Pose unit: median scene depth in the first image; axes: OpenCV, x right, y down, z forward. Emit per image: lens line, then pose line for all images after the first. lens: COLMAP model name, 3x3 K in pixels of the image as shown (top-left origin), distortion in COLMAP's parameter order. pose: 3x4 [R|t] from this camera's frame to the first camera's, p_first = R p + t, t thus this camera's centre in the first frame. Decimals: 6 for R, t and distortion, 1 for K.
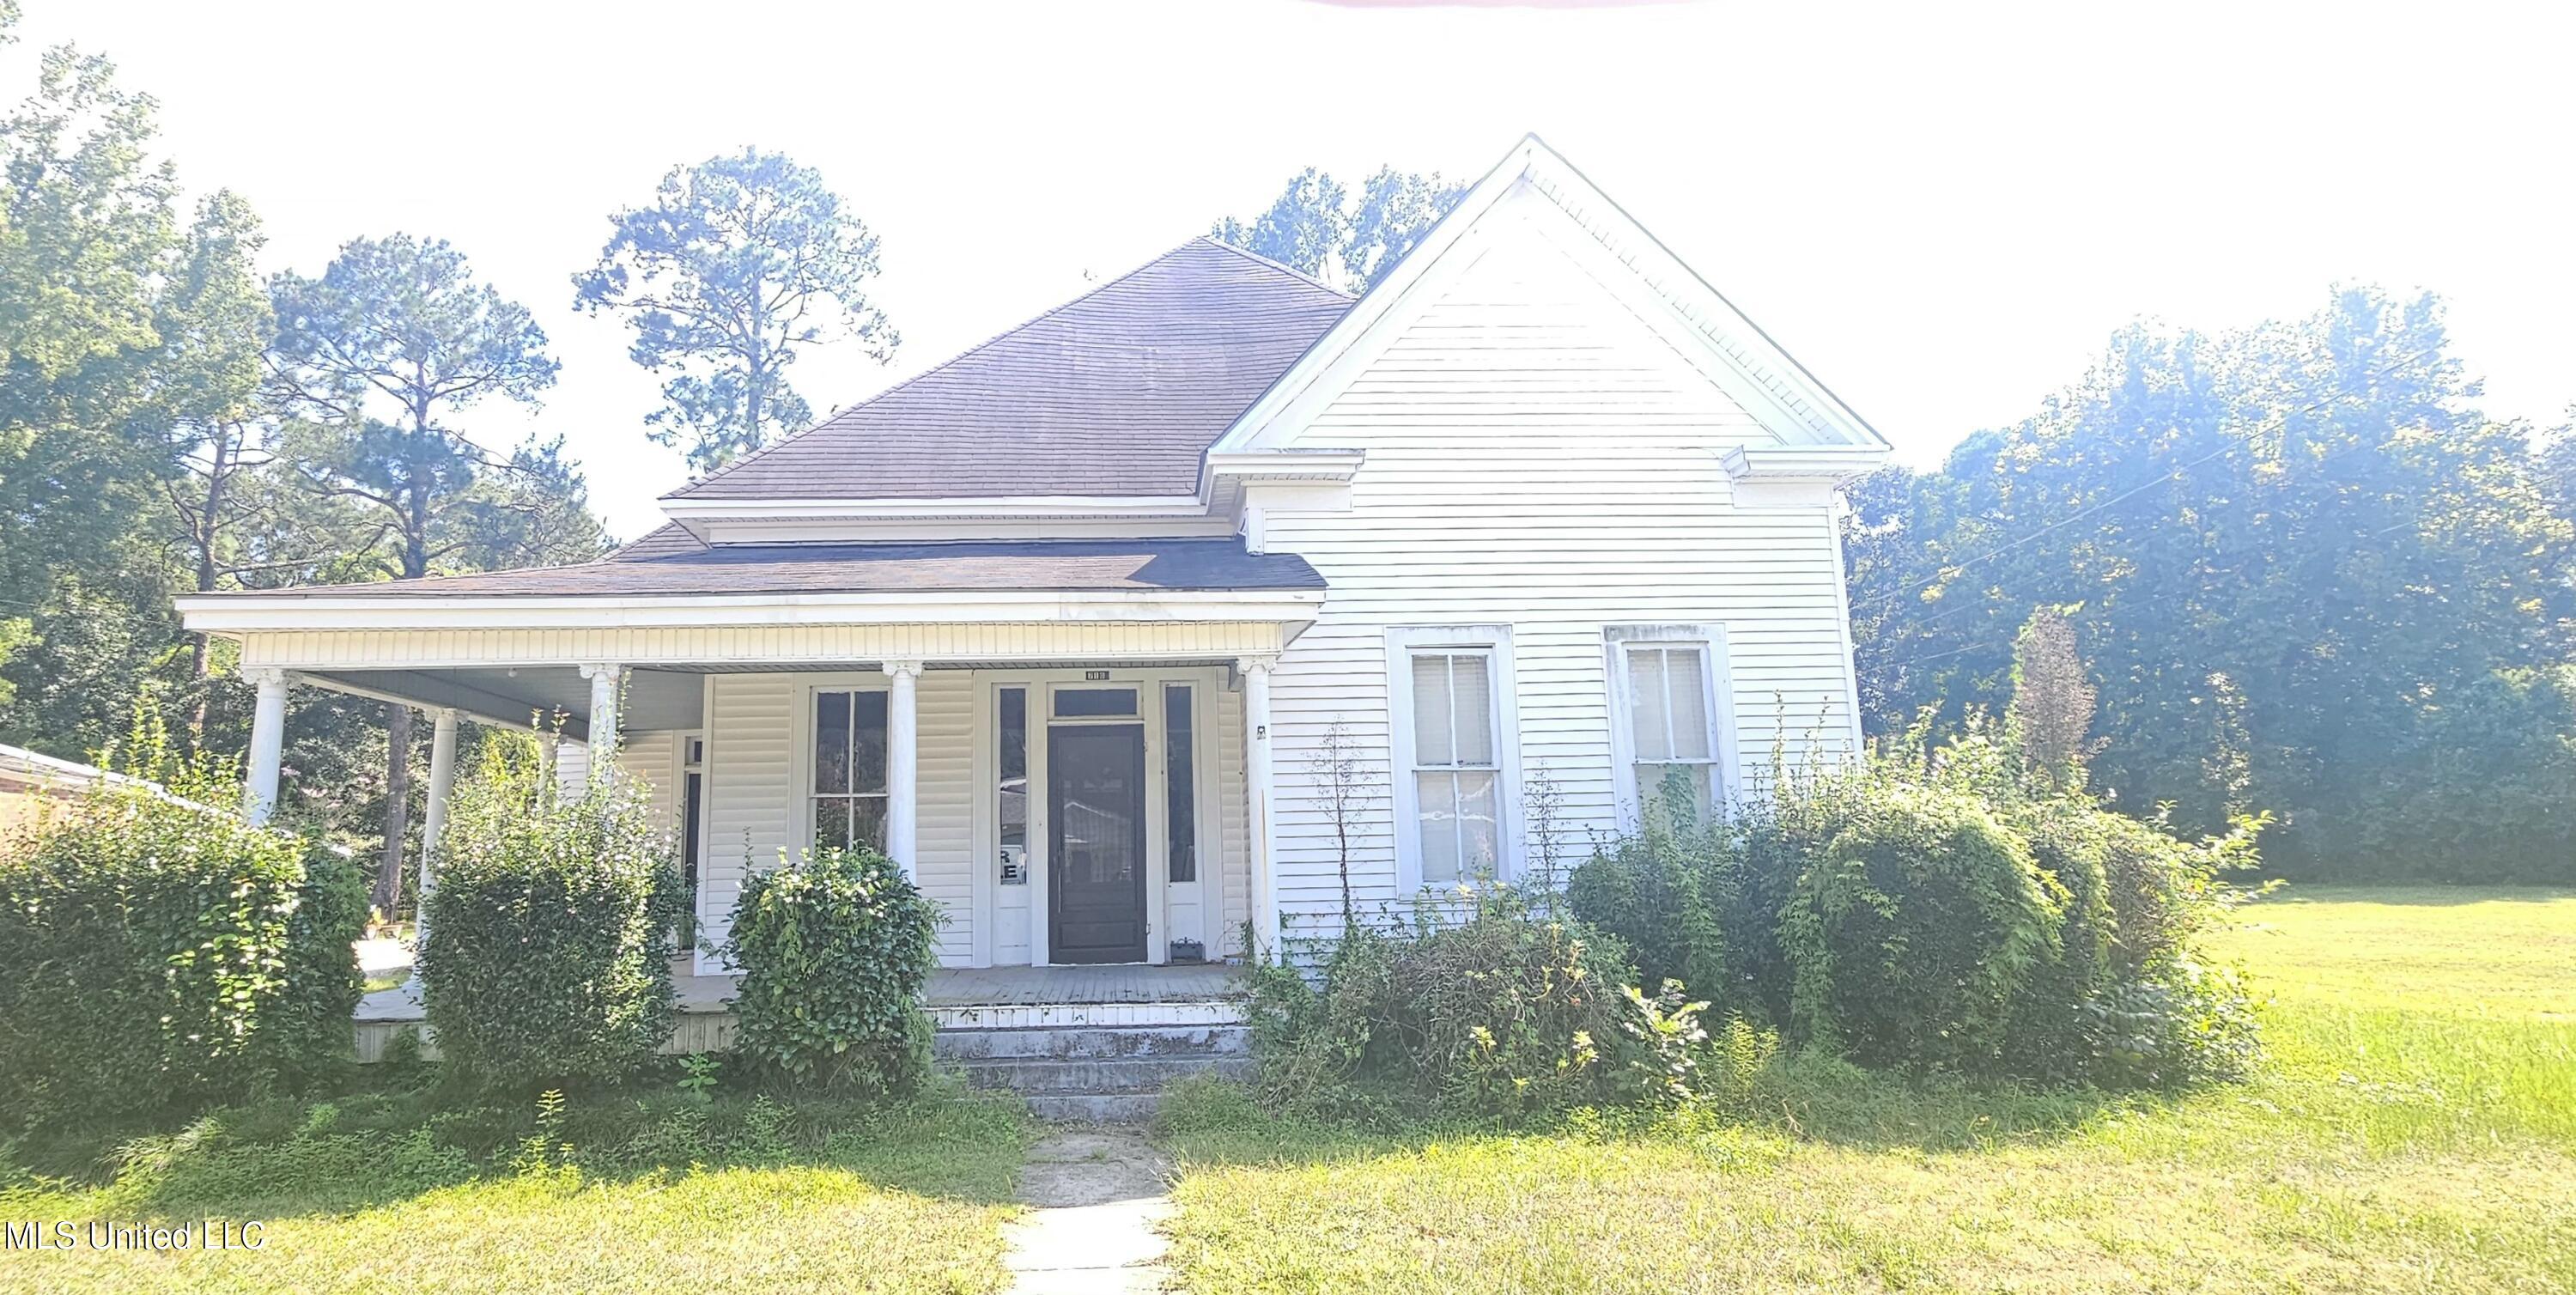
lens RADIAL K [[1303.9, 0, 1186.4], [0, 1303.9, 638.8], [0, 0, 1]] dist [-0.000575, -0.000218]
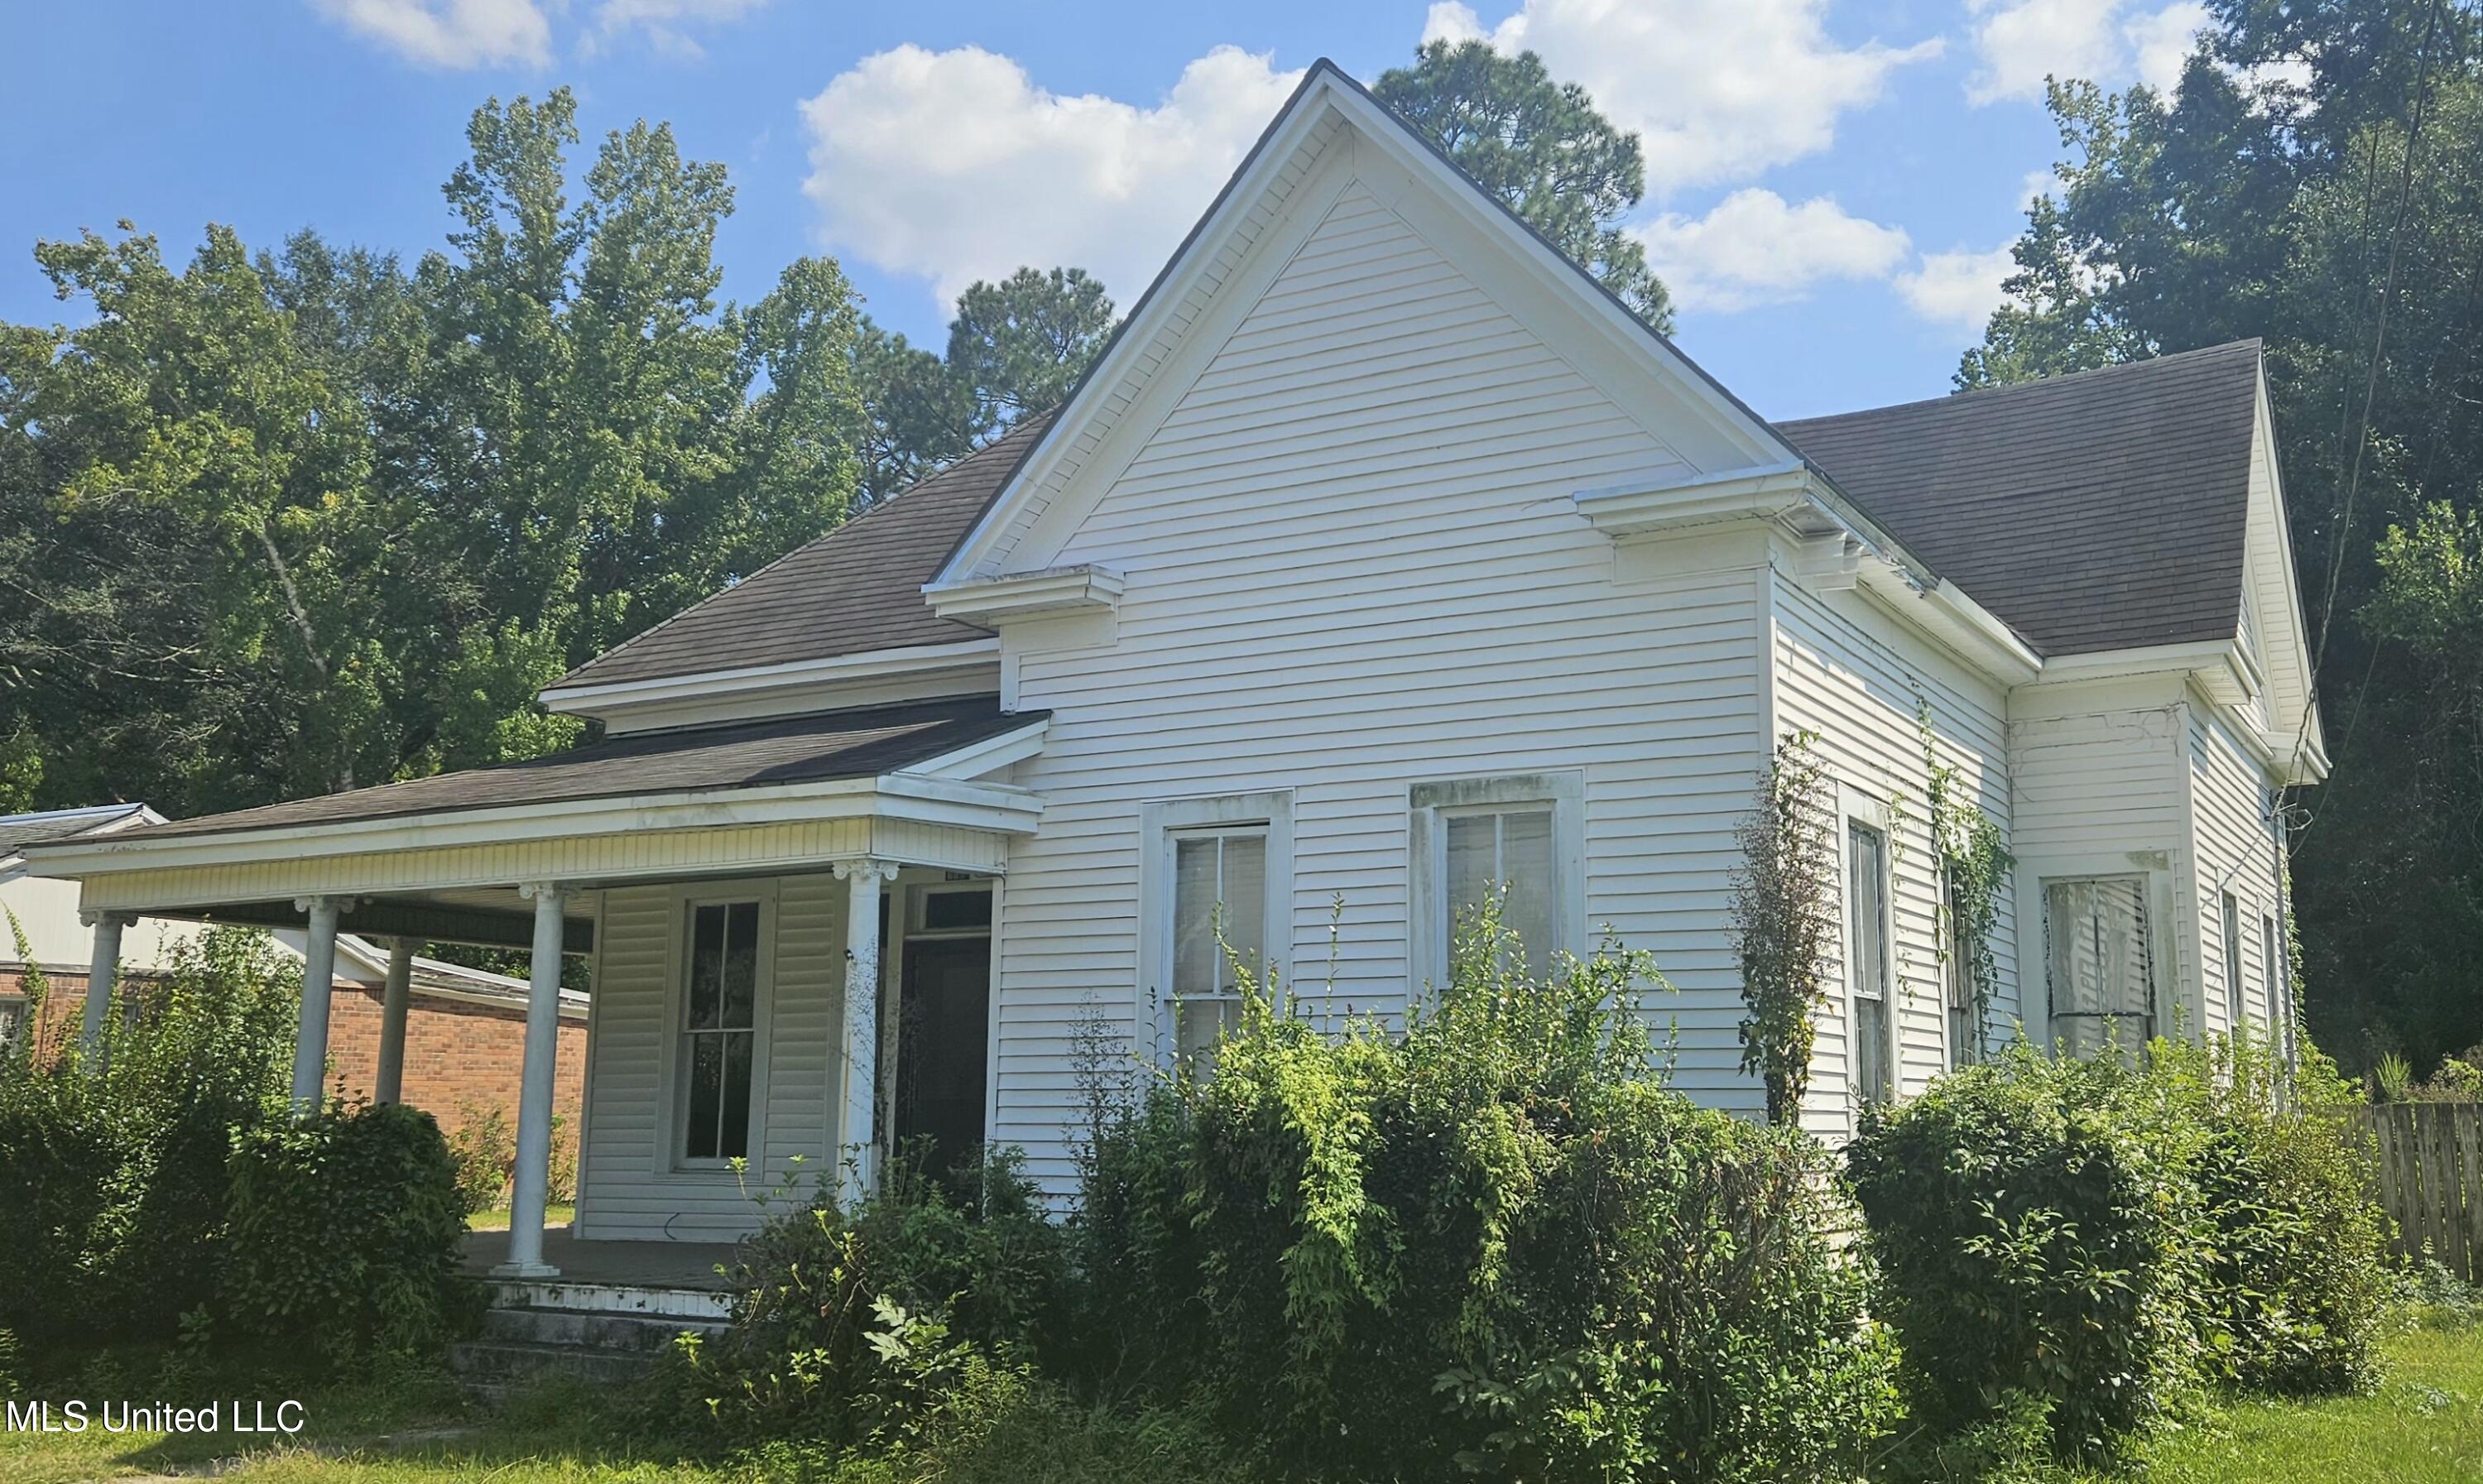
lens RADIAL K [[2151.3, 0, 1356.1], [0, 2151.3, 746.0], [0, 0, 1]] dist [0.102340, -0.095673]
pose [[0.851630, -0.061969, -0.520466, 0.880012], [0.063582, 0.997867, -0.014774, -0.015493], [0.520272, -0.020511, 0.853754, 0.035702]]
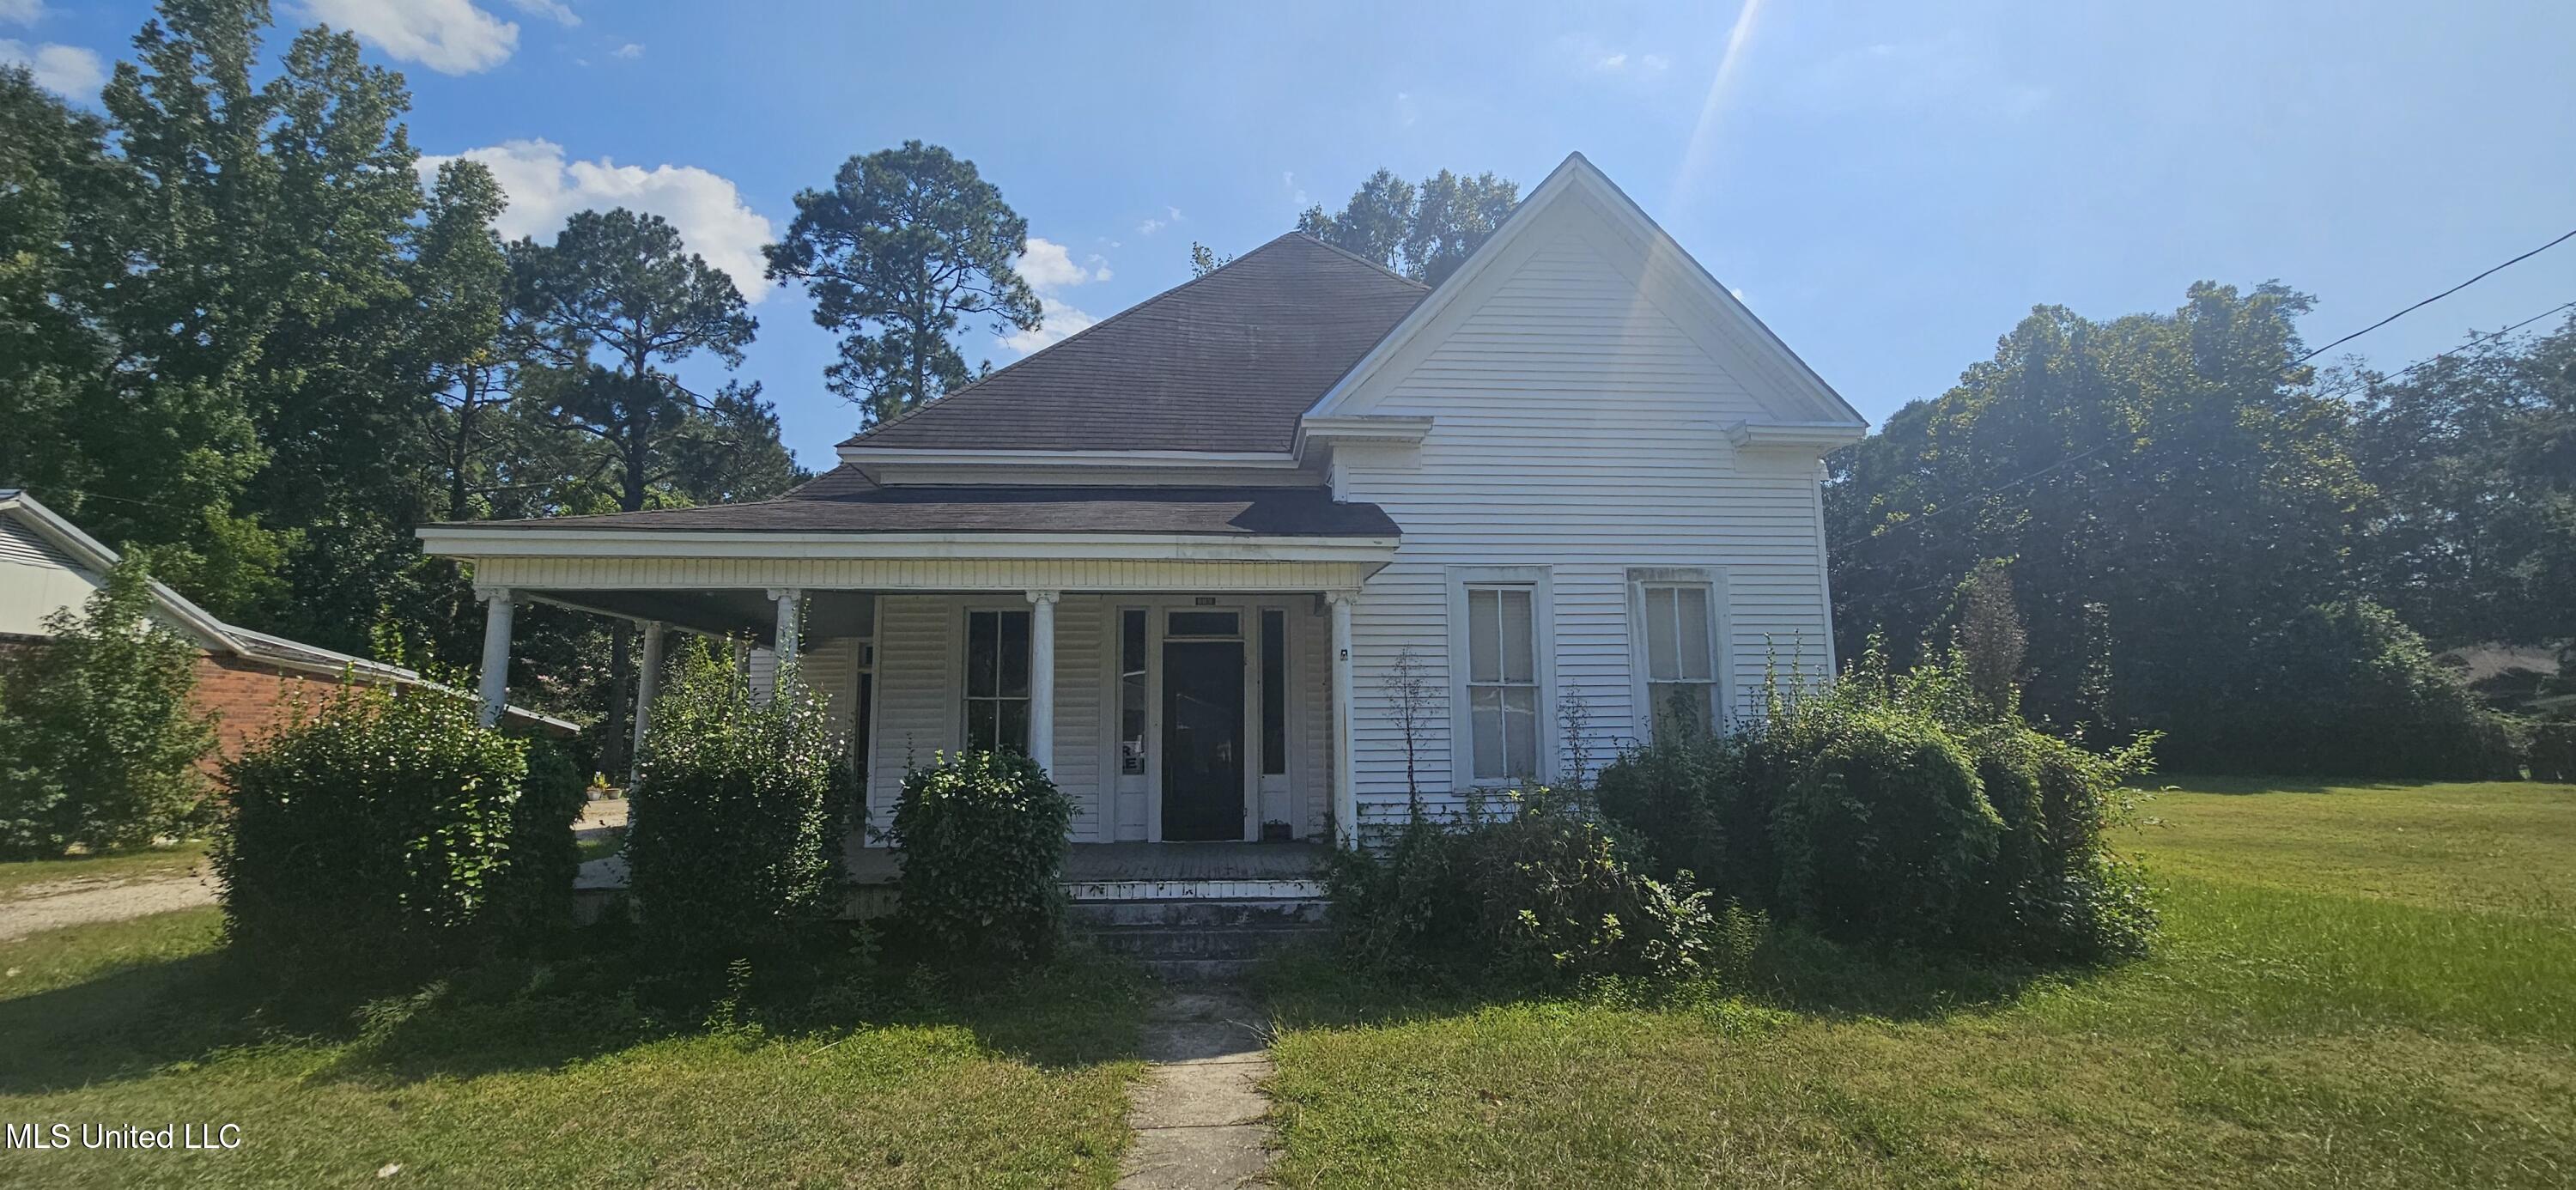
lens RADIAL K [[1052.5, 0, 1295.9], [0, 1052.5, 587.4], [0, 0, 1]] dist [-0.000297, -0.000362]
pose [[0.999543, 0.016409, 0.025391, -0.010732], [-0.017144, 0.999432, 0.029001, -0.015253], [-0.024901, -0.029423, 0.999257, 0.033486]]
